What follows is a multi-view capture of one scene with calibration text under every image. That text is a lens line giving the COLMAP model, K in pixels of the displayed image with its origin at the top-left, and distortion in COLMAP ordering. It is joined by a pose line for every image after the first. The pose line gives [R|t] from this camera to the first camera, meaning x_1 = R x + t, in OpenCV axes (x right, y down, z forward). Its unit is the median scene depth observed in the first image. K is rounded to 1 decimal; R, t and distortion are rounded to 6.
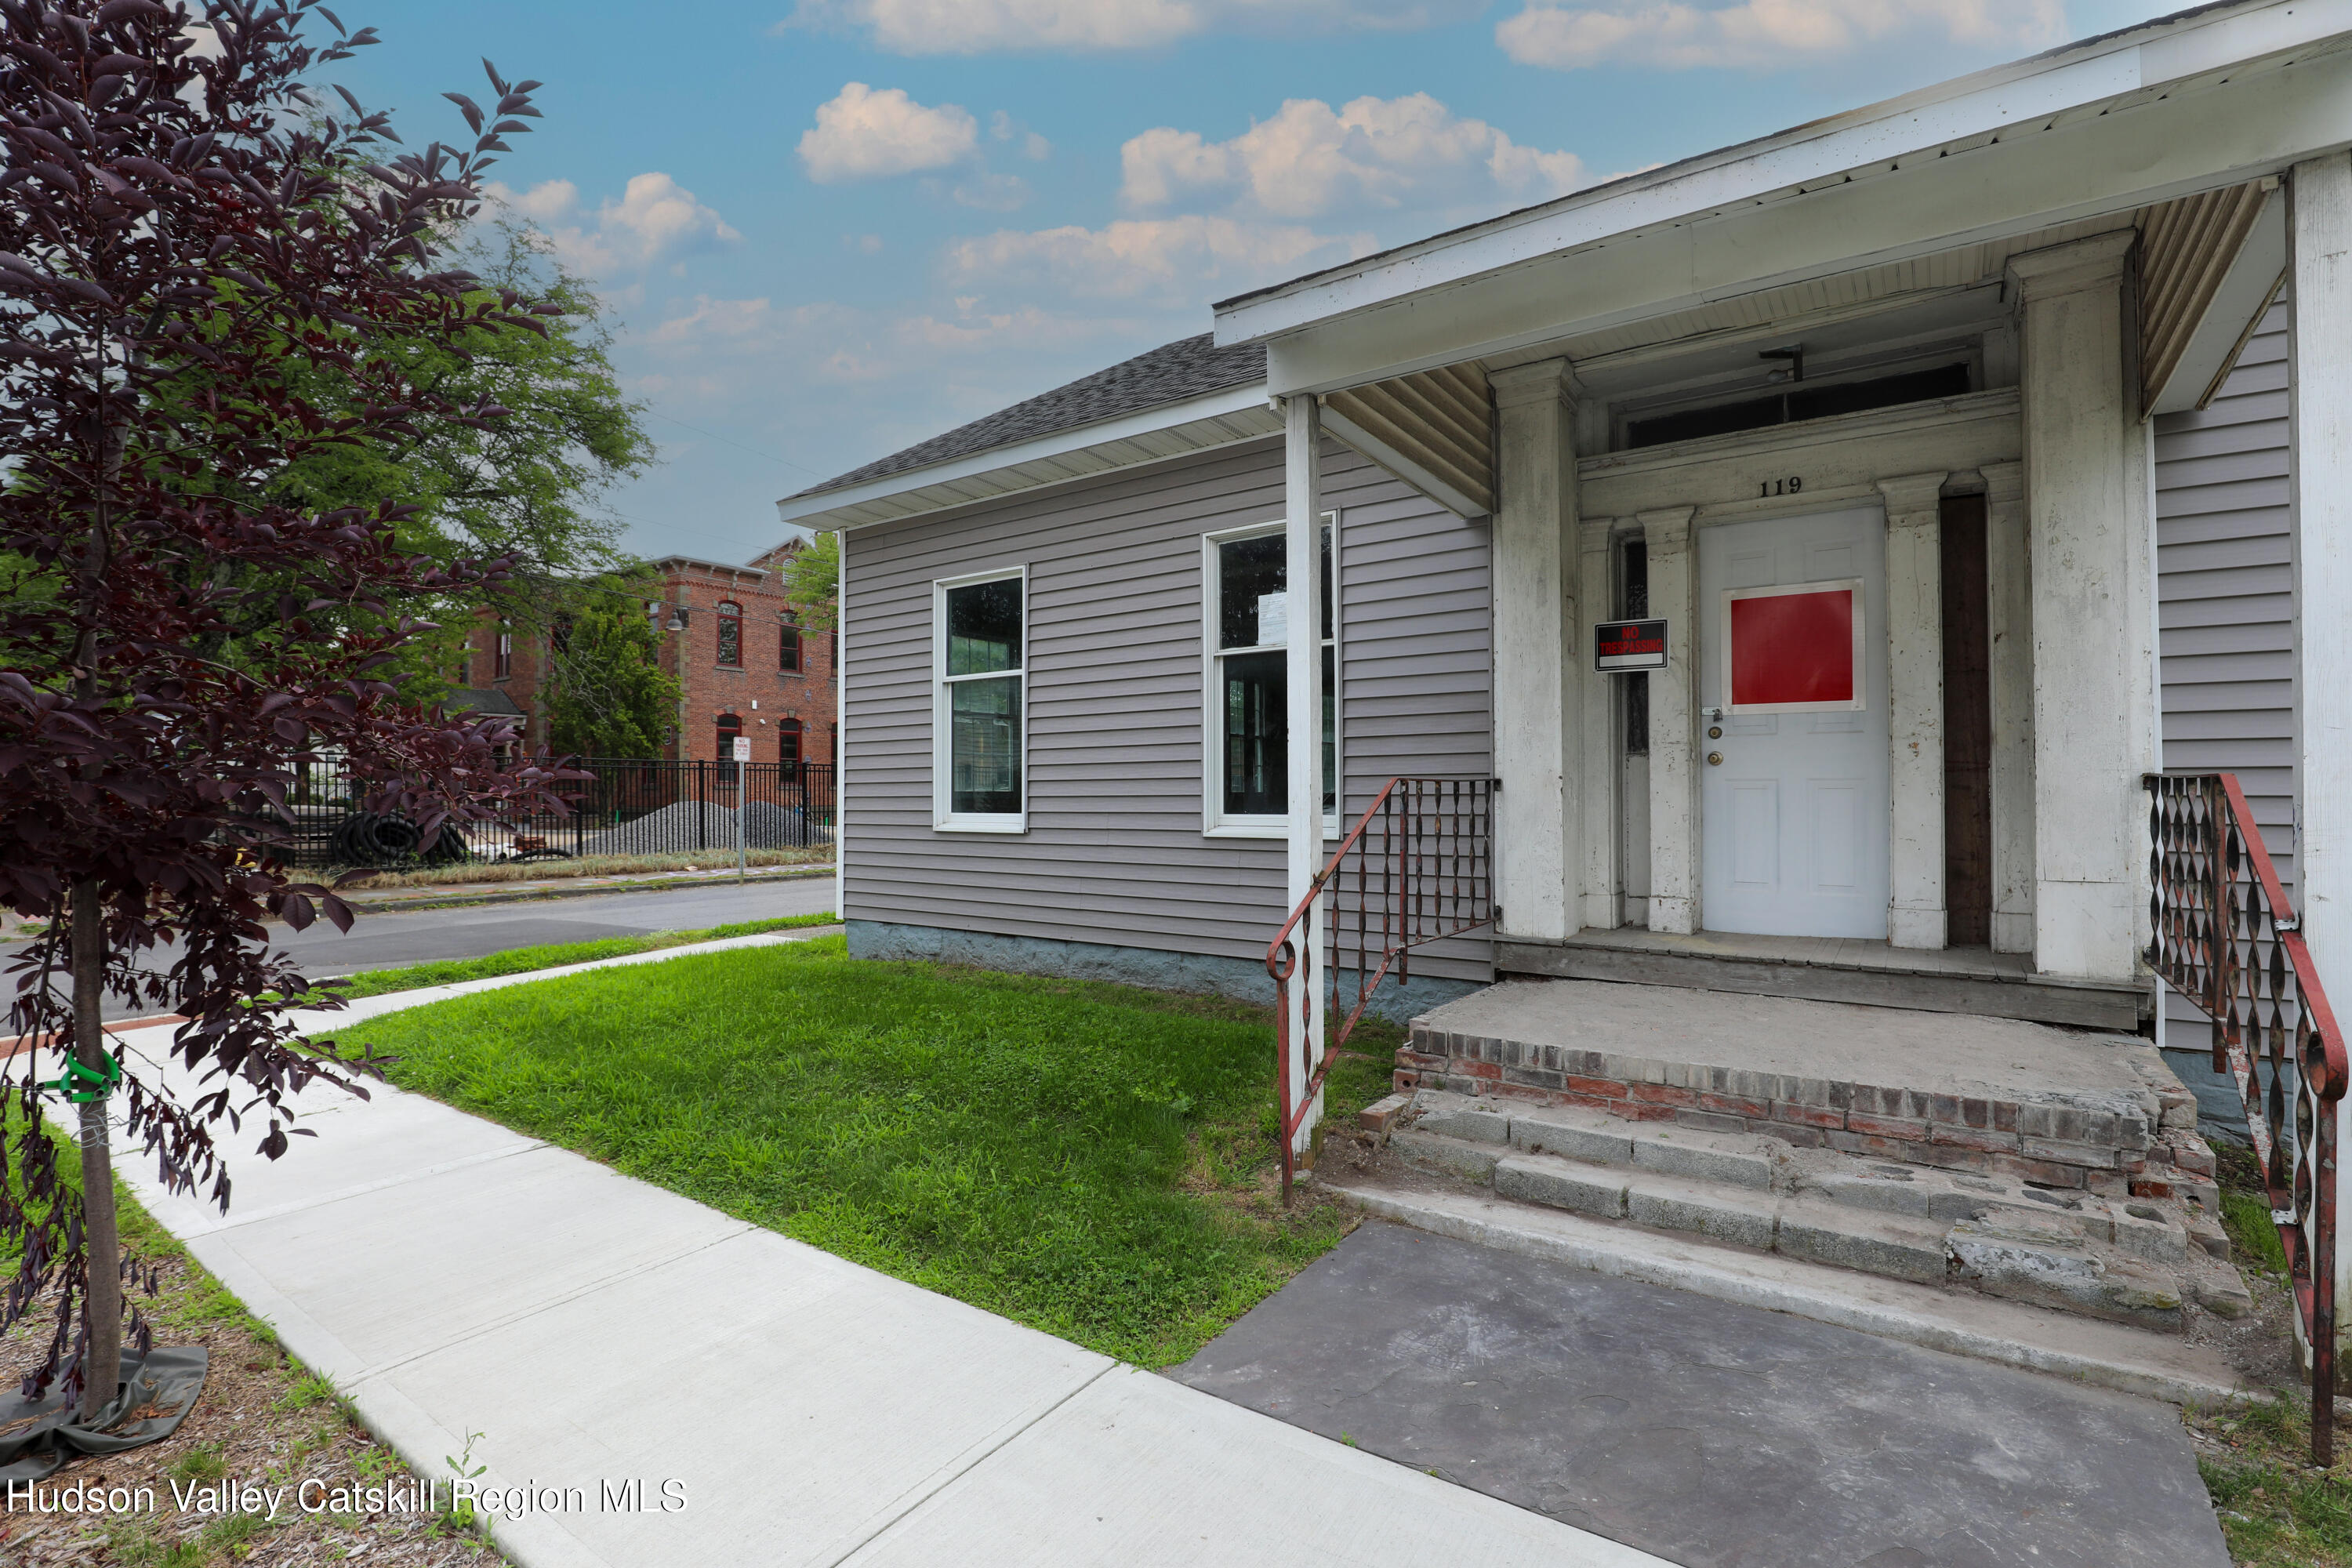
lens RADIAL K [[1069.1, 0, 1180.7], [0, 1069.1, 779.4], [0, 0, 1]] dist [-0.031984, 0.004685]
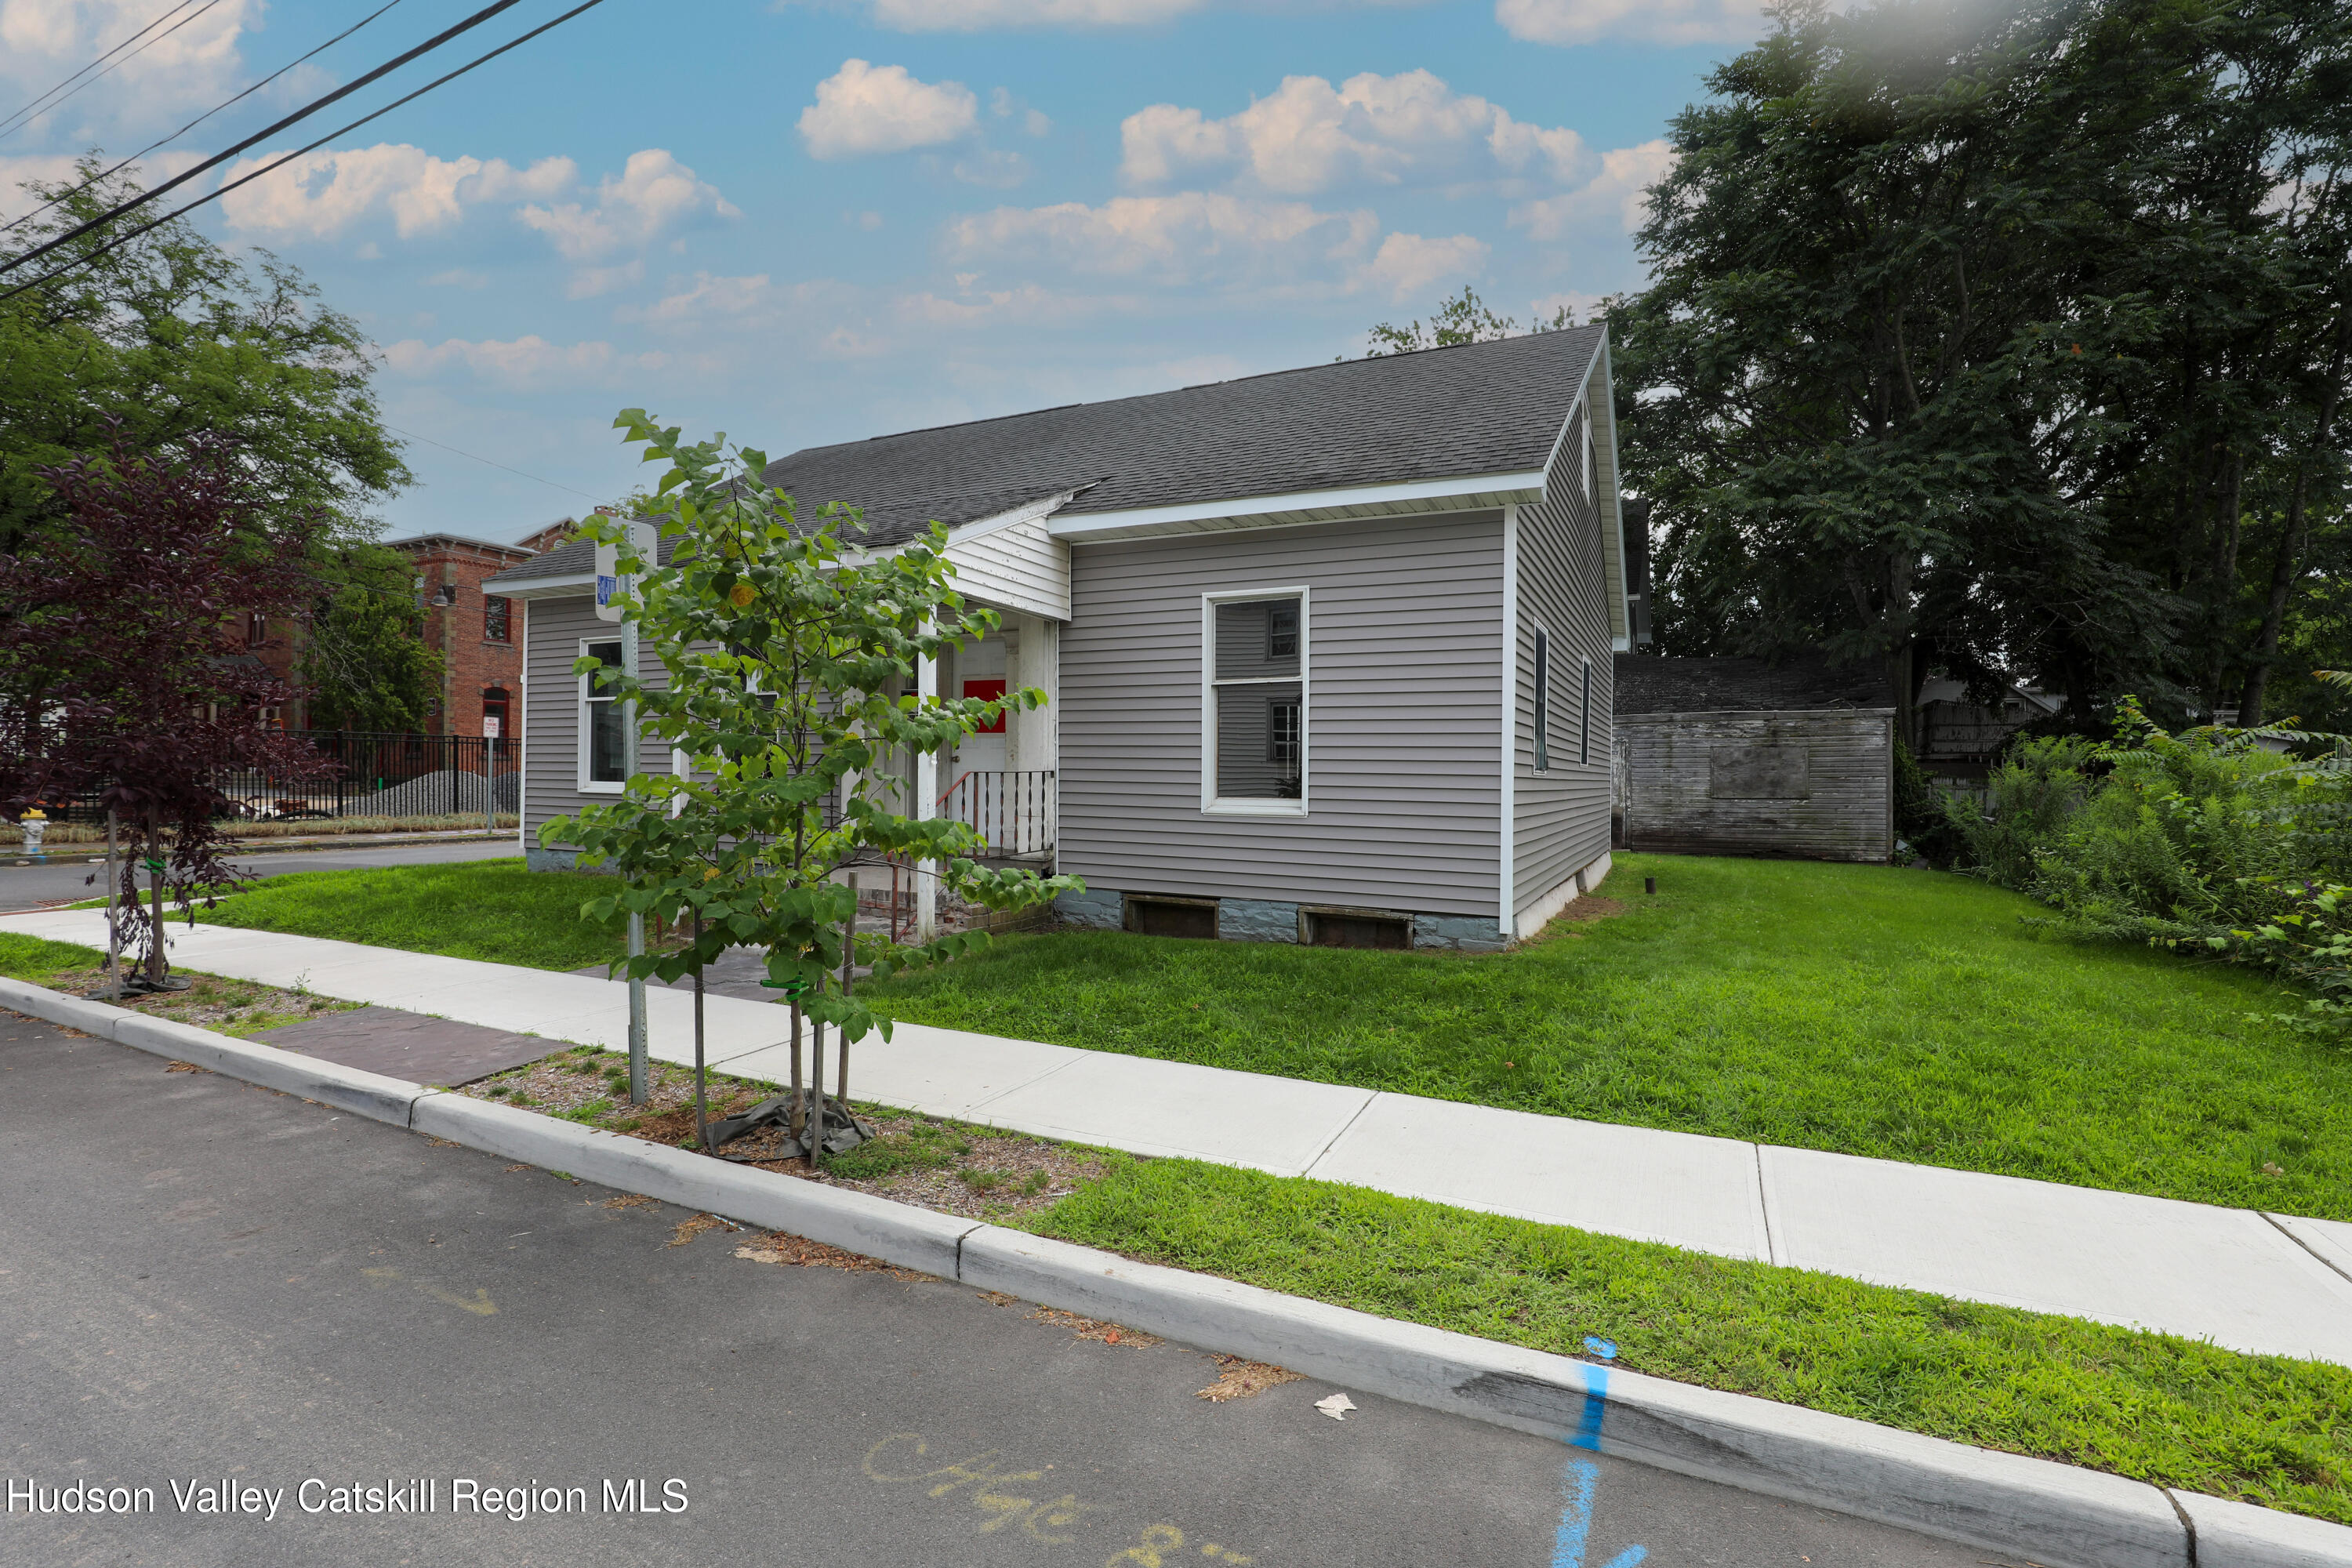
lens RADIAL K [[1069.1, 0, 1168.0], [0, 1069.1, 777.4], [0, 0, 1]] dist [-0.031984, 0.004685]
pose [[0.988163, 0.016625, 0.152504, 0.596785], [-0.019314, 0.999683, 0.016167, -0.025578], [-0.152186, -0.018922, 0.988171, -1.070328]]
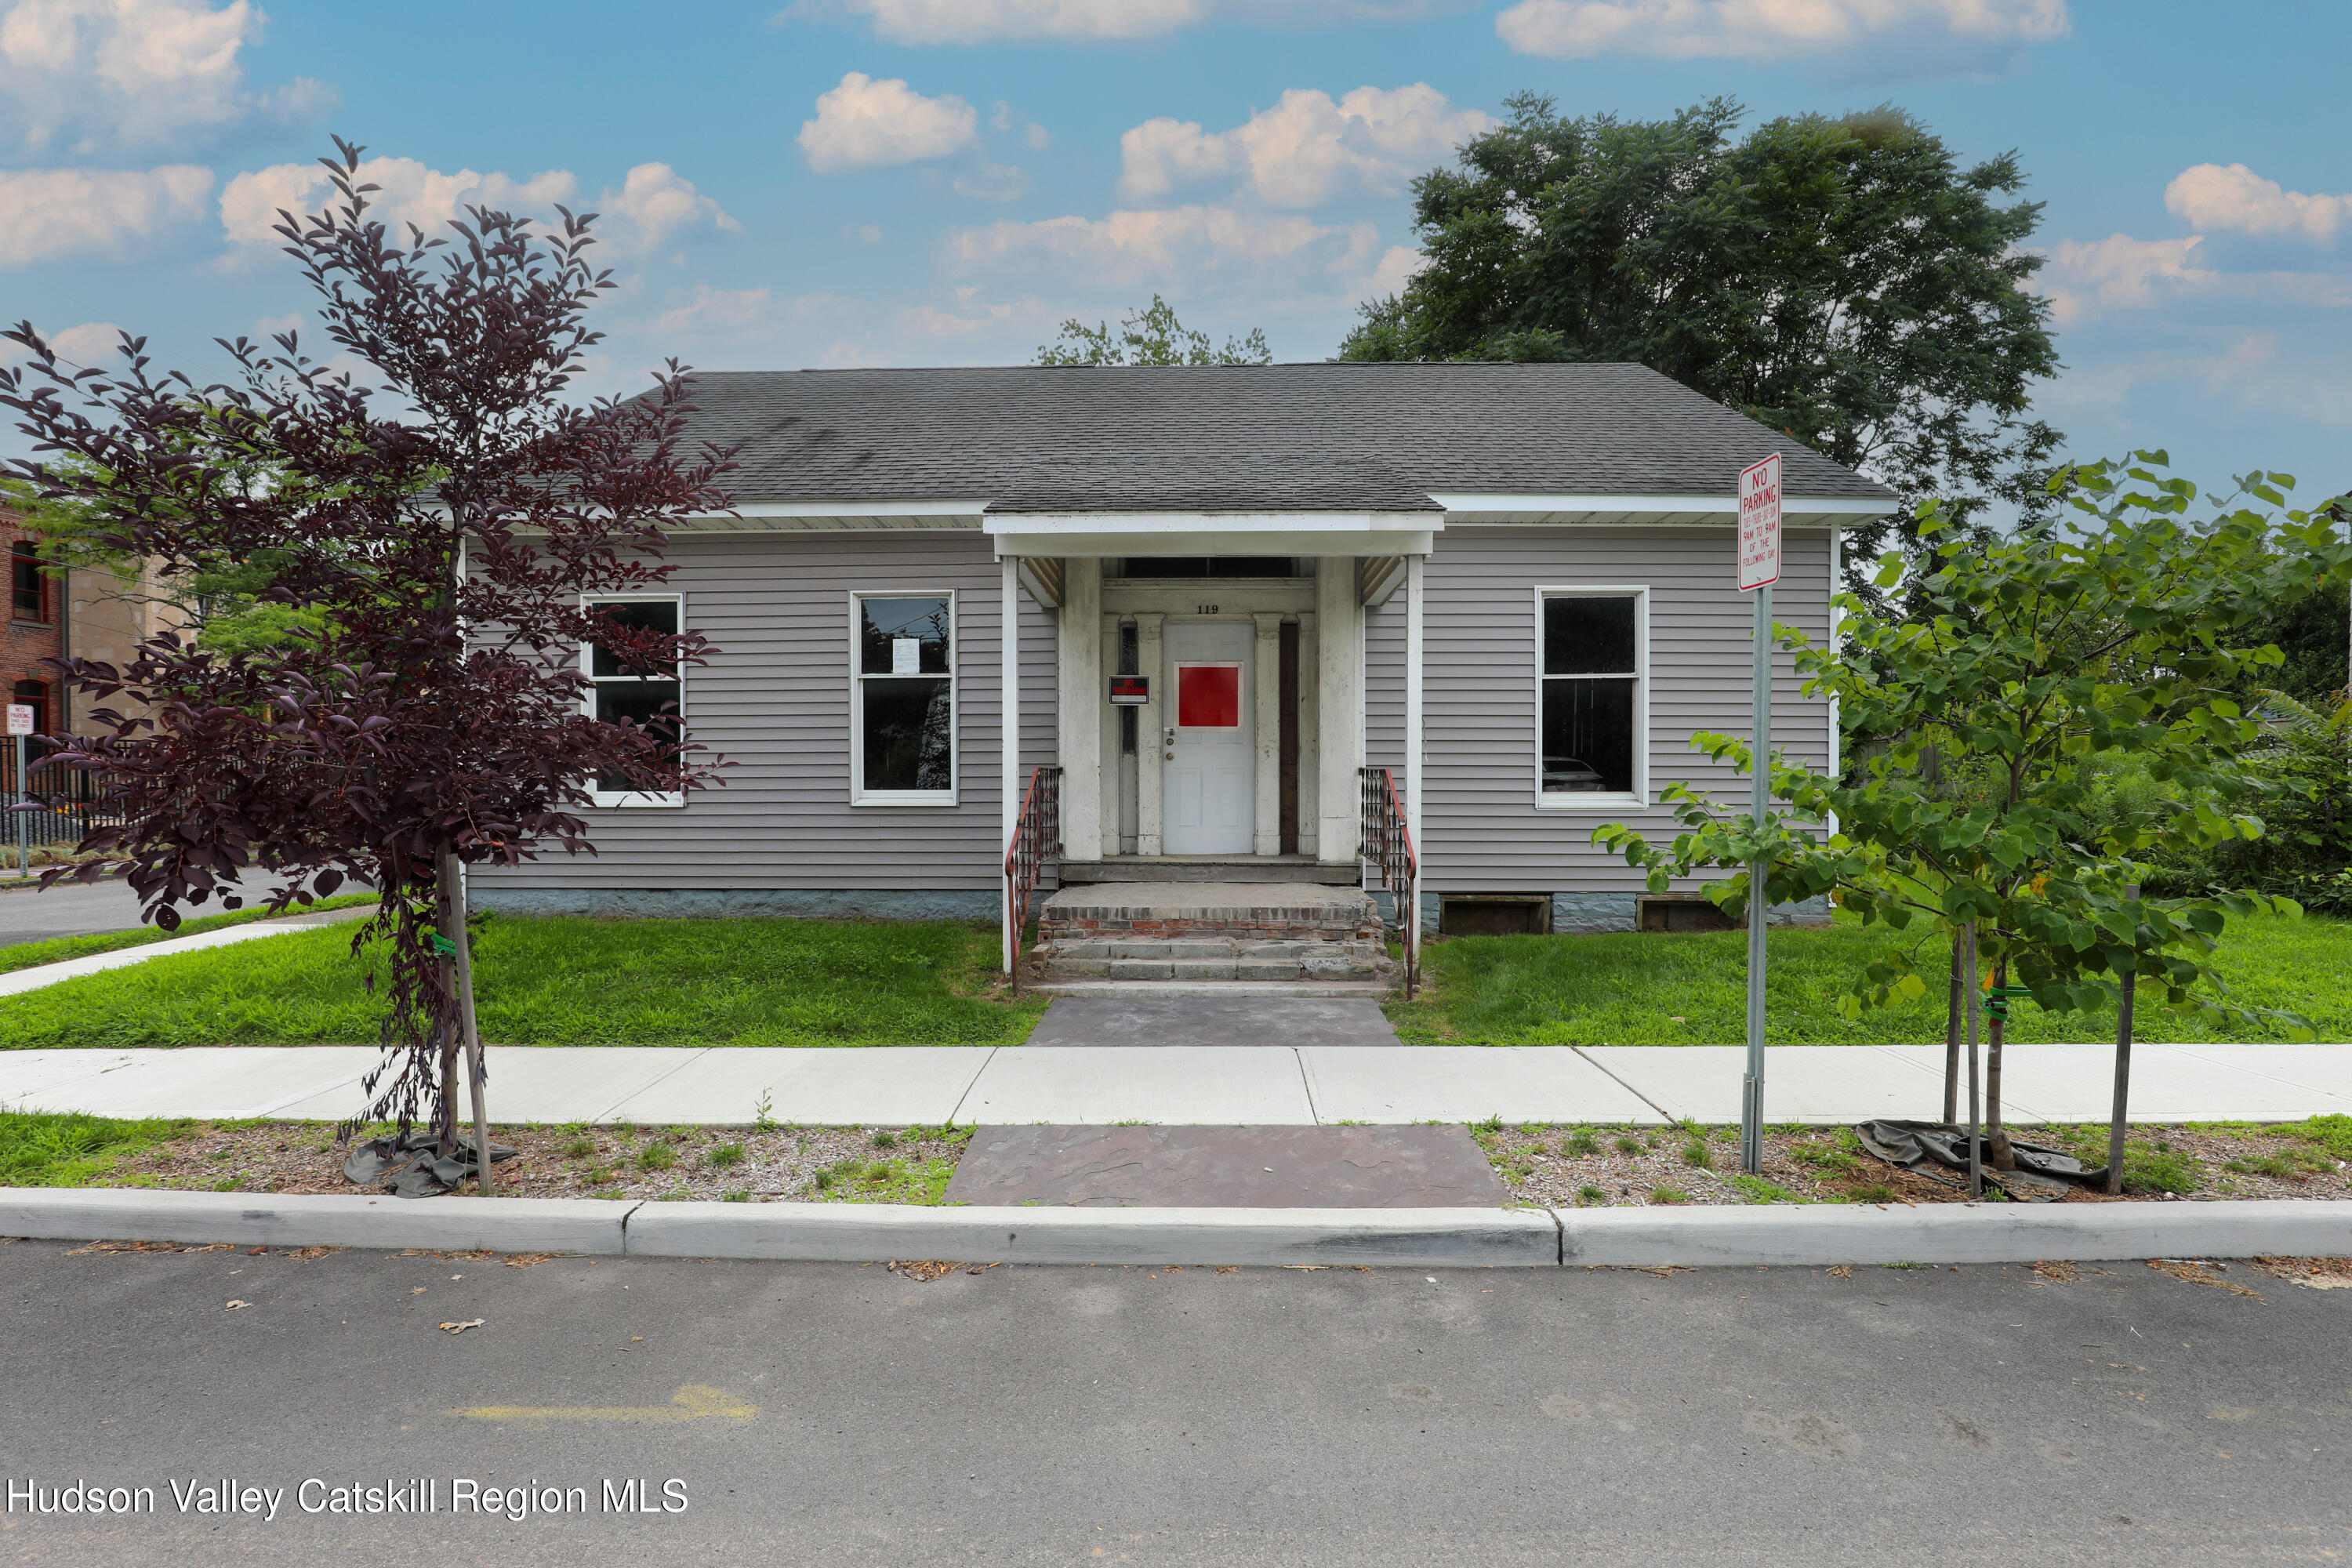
lens RADIAL K [[1069.1, 0, 1165.0], [0, 1069.1, 791.3], [0, 0, 1]] dist [-0.031984, 0.004685]
pose [[0.834087, -0.005879, 0.551601, -0.487534], [-0.009150, 0.999658, 0.024490, -0.005527], [-0.551556, -0.025475, 0.833748, -0.481846]]
